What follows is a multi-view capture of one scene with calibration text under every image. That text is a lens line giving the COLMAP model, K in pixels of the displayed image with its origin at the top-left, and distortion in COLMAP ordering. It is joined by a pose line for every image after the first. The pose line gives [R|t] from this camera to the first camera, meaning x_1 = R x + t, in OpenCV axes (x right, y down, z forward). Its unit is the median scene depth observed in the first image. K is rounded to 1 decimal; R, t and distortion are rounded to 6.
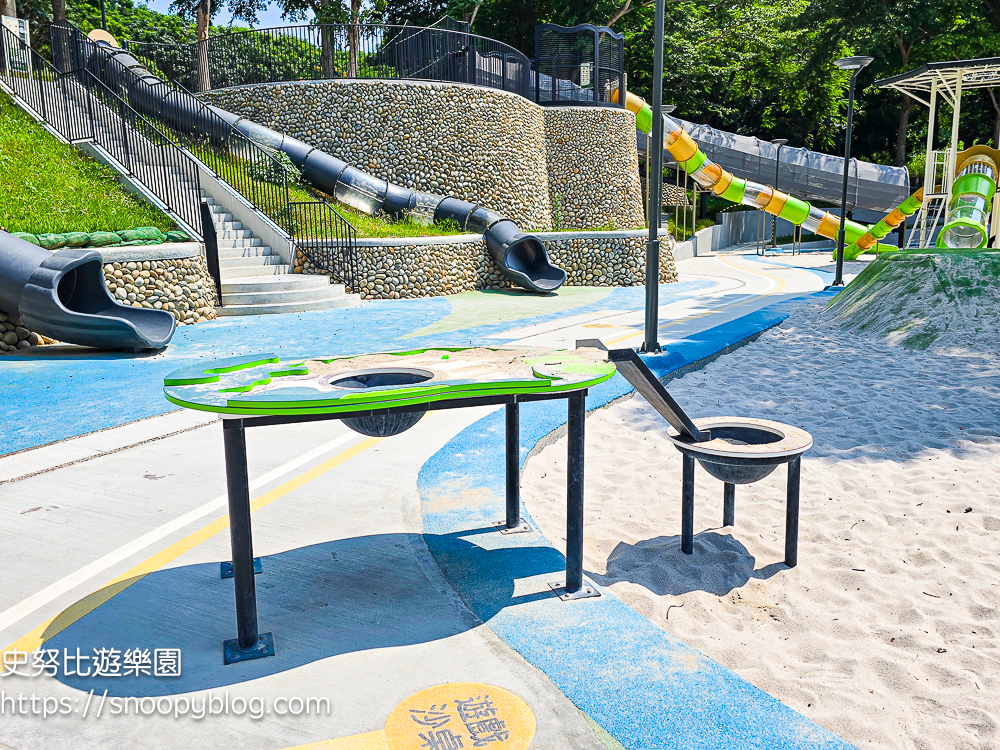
lens RADIAL K [[758.4, 0, 499.5], [0, 758.4, 358.8], [0, 0, 1]] dist [0.089696, -0.085223]
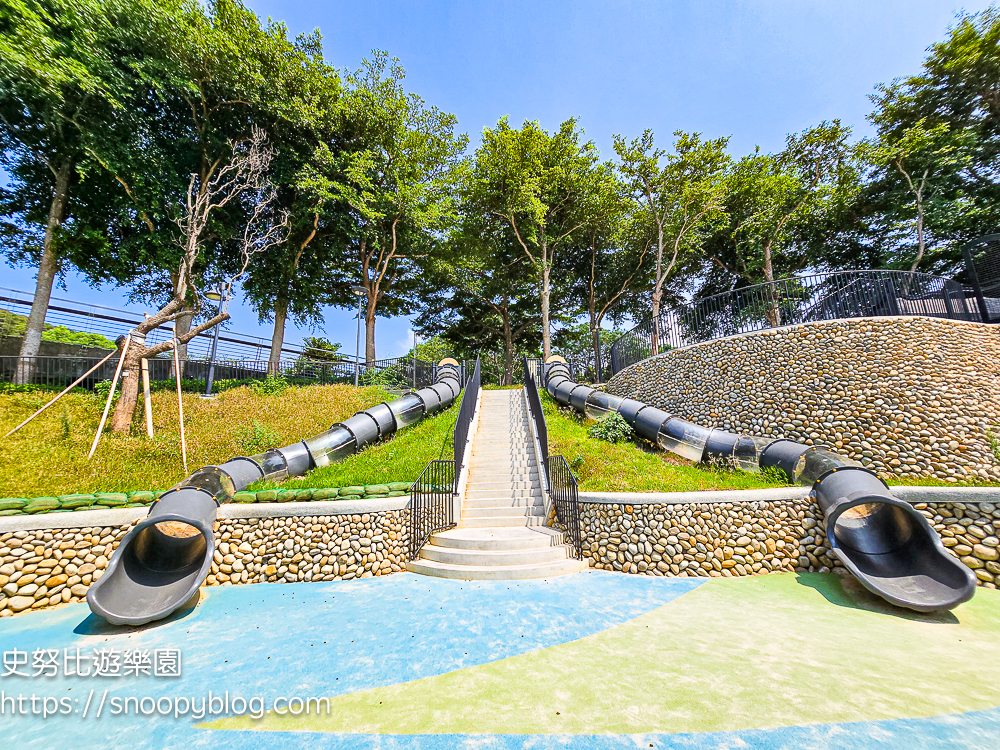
lens RADIAL K [[406.3, 0, 498.2], [0, 406.3, 387.5], [0, 0, 1]] dist [-0.002748, 0.000508]
pose [[0.575919, -0.162840, -0.801125, 0.136323], [-0.128093, 0.949882, -0.285161, -0.111091], [0.807409, 0.266848, 0.526196, 0.551869]]
